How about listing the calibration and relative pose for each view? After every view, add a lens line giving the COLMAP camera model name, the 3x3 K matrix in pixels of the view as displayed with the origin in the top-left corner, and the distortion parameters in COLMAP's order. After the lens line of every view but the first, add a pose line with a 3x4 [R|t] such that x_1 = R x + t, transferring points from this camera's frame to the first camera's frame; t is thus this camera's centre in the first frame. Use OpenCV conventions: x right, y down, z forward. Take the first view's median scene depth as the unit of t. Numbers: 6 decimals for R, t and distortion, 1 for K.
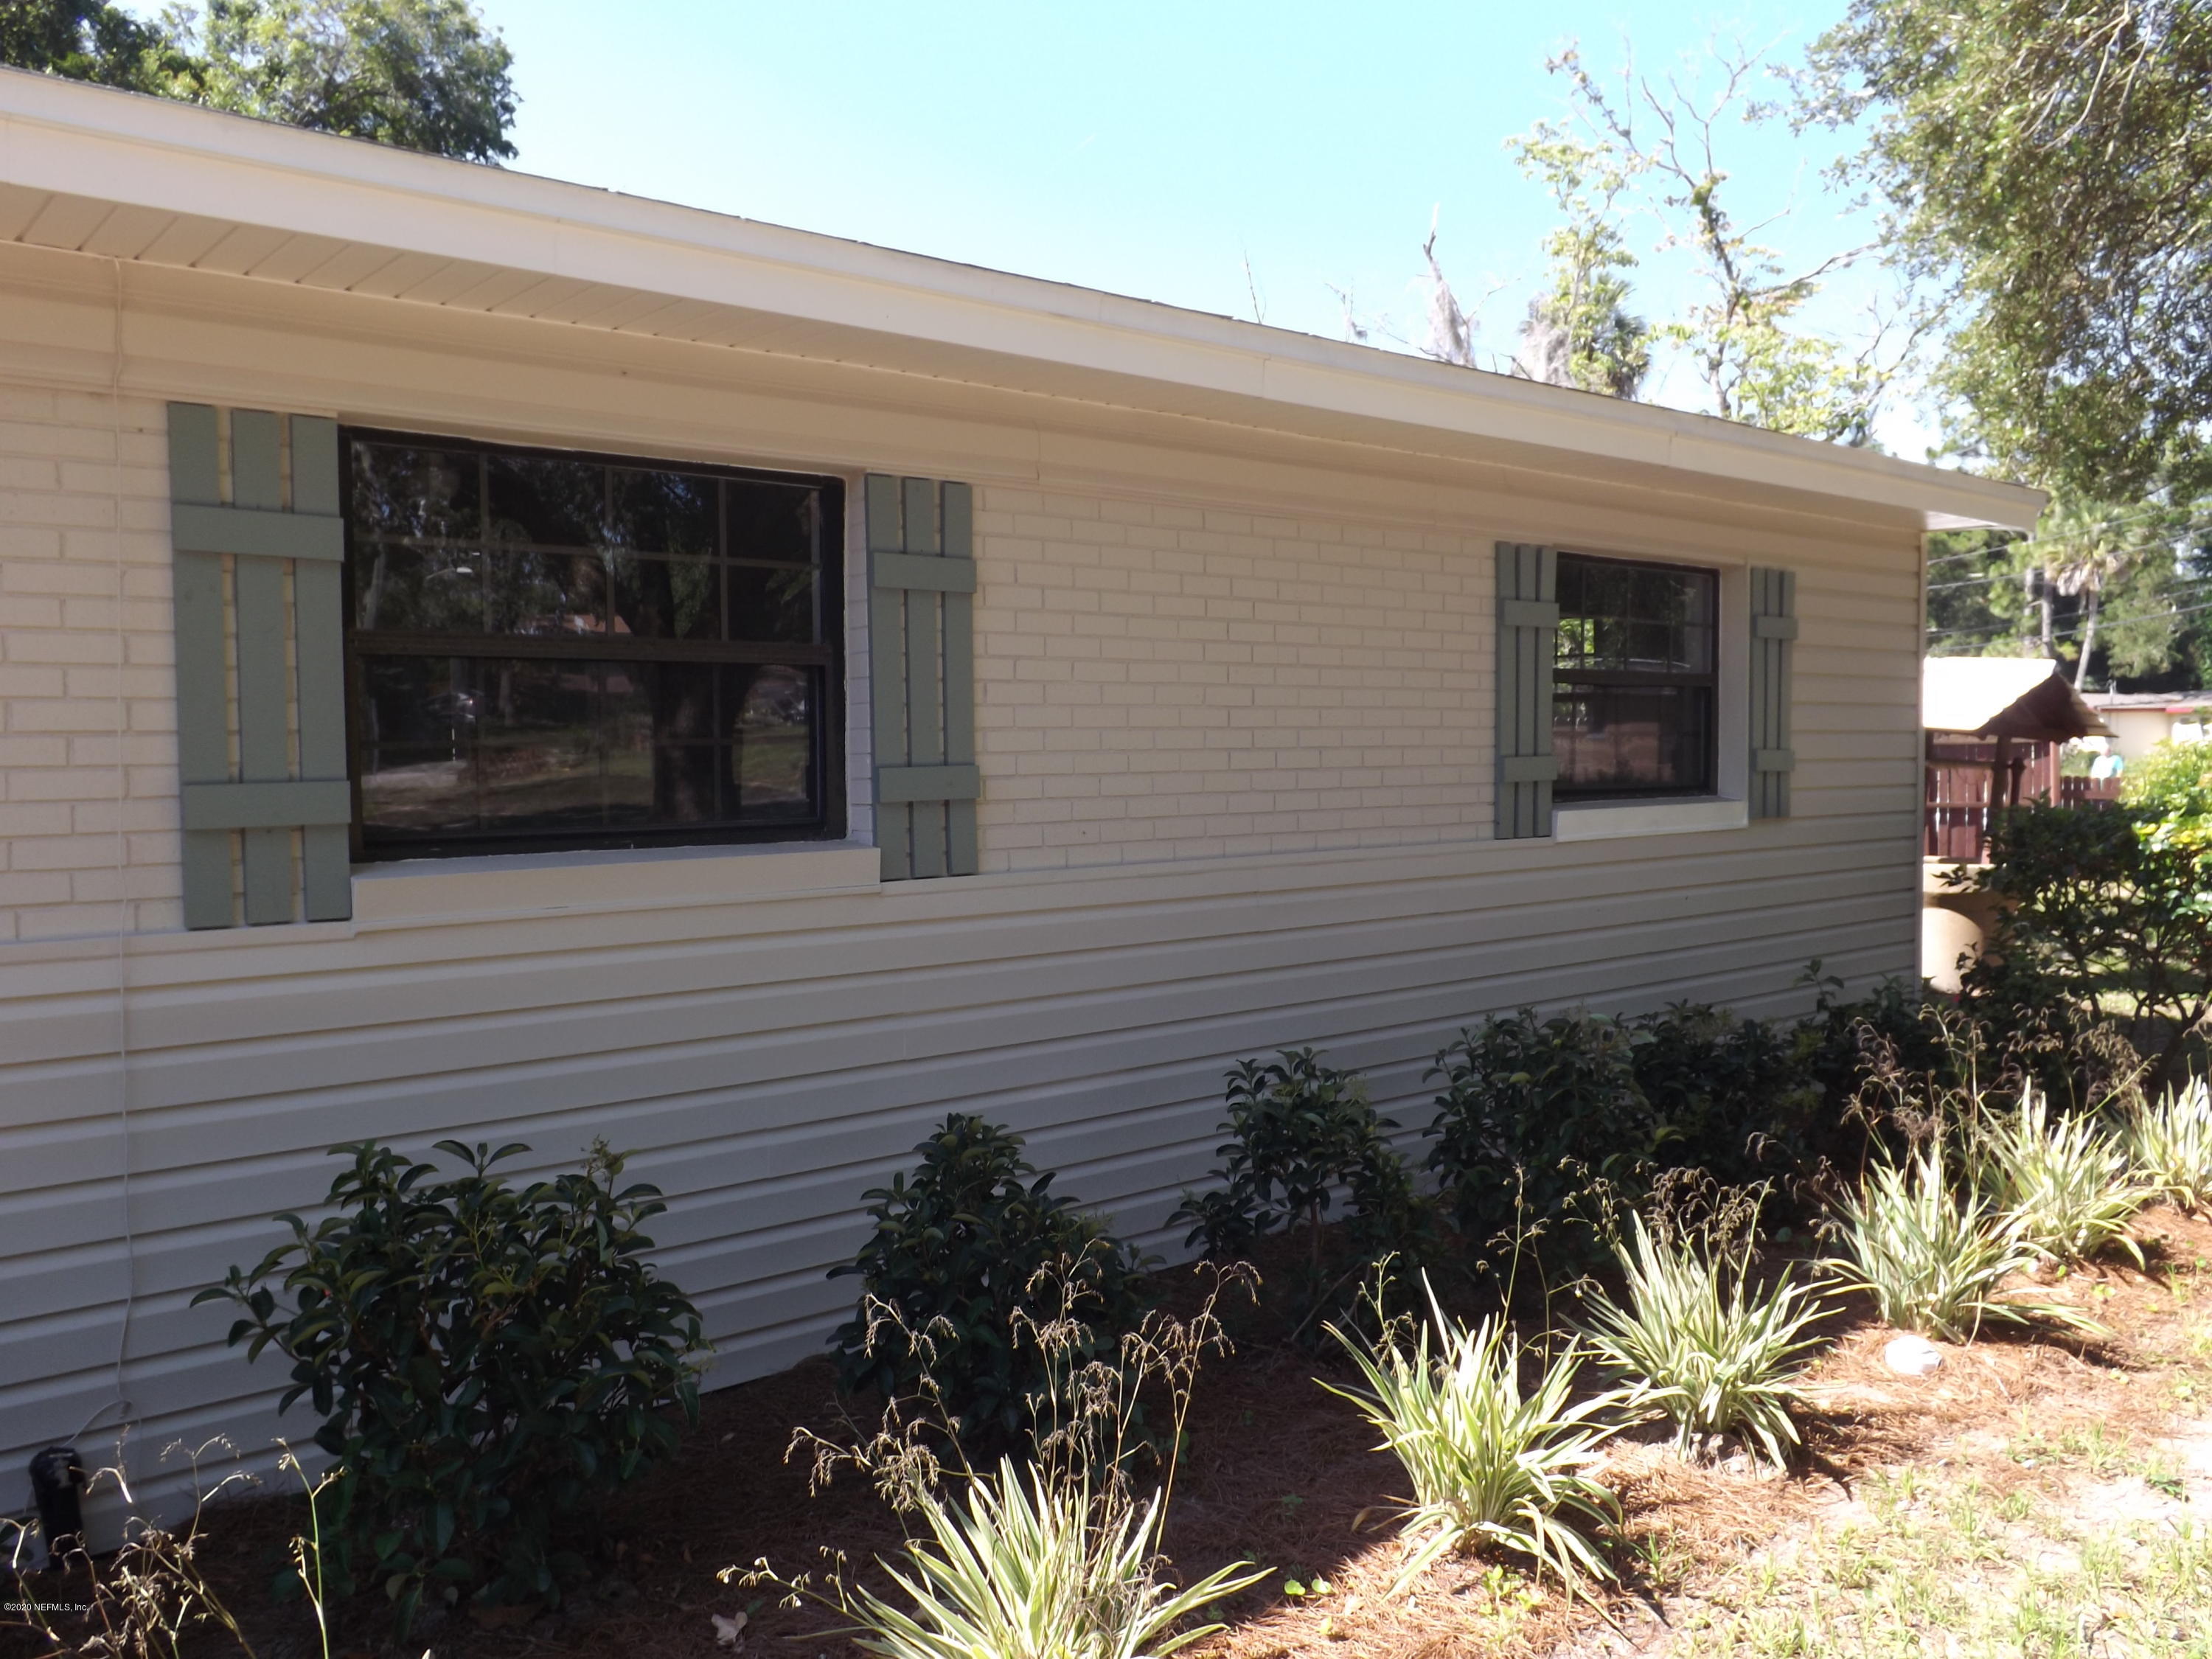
lens RADIAL K [[1719.6, 0, 1104.9], [0, 1719.6, 859.3], [0, 0, 1]] dist [-0.005686, -0.003492]
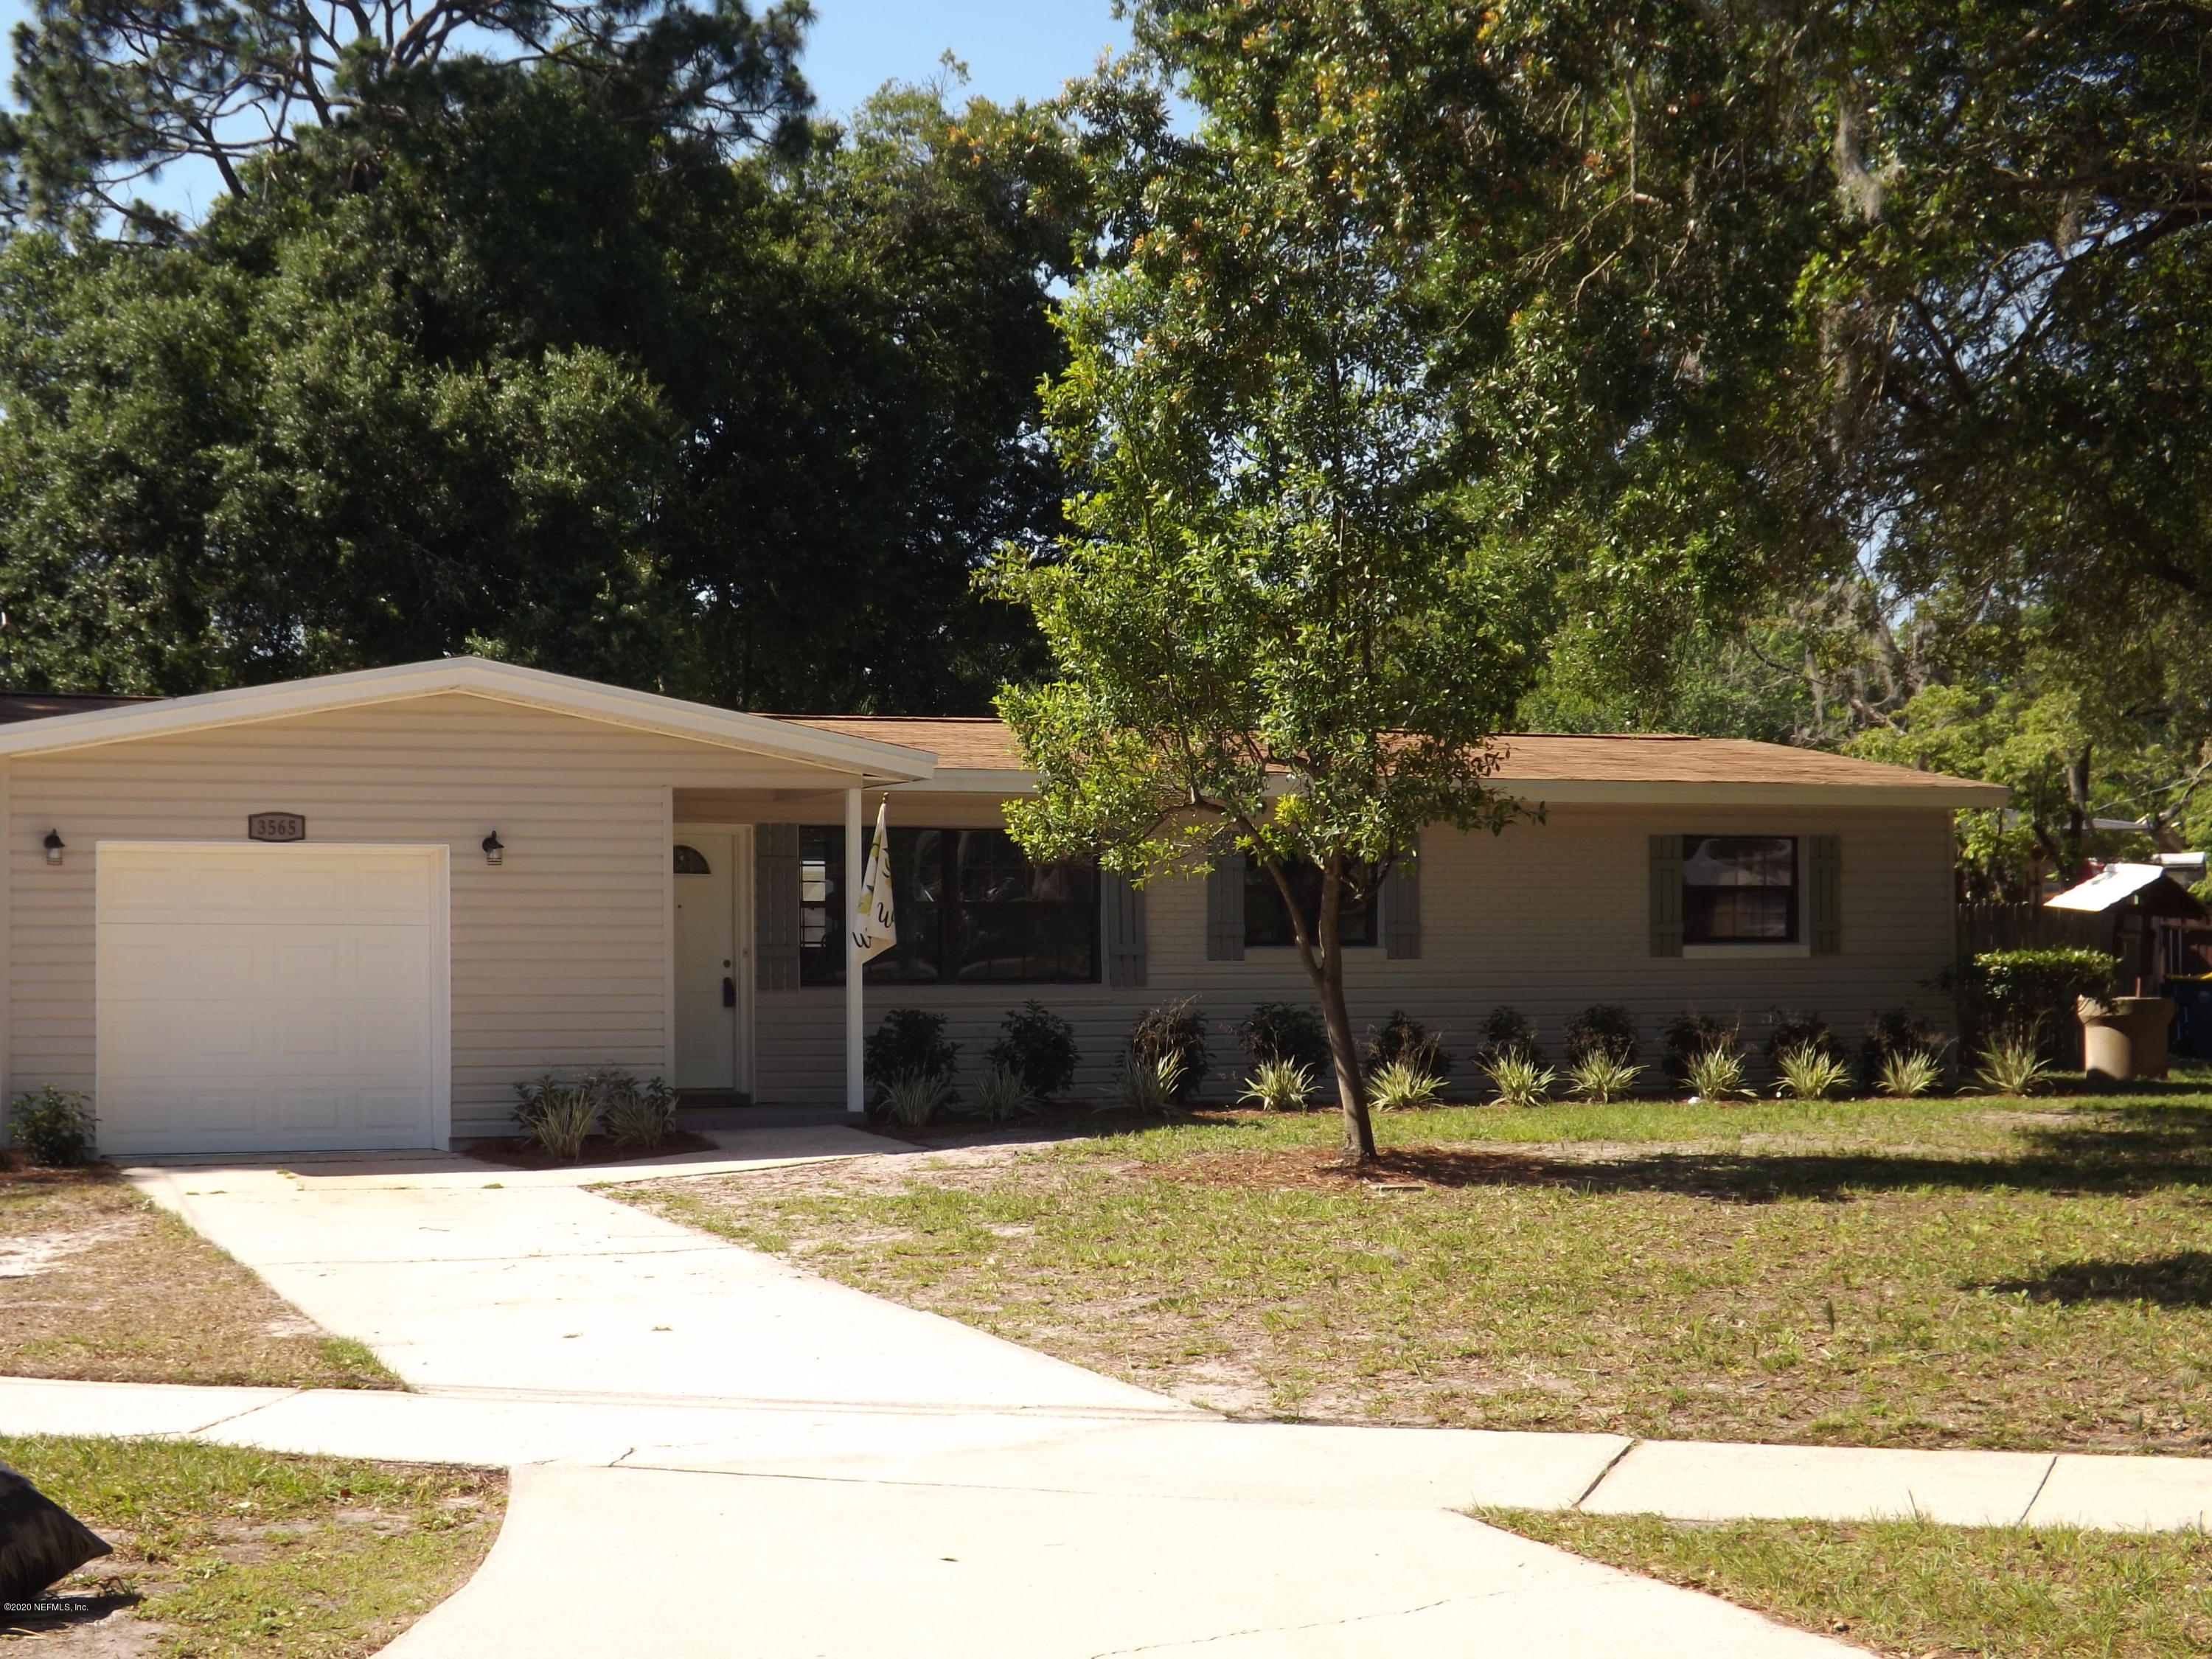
lens RADIAL K [[3770.6, 0, 1102.2], [0, 3770.6, 827.4], [0, 0, 1]] dist [-0.236867, 1.294338]
pose [[0.965614, -0.000983, -0.259976, 0.736621], [-0.024367, 0.995249, -0.094267, 0.278021], [0.258834, 0.097361, 0.961003, -3.695808]]
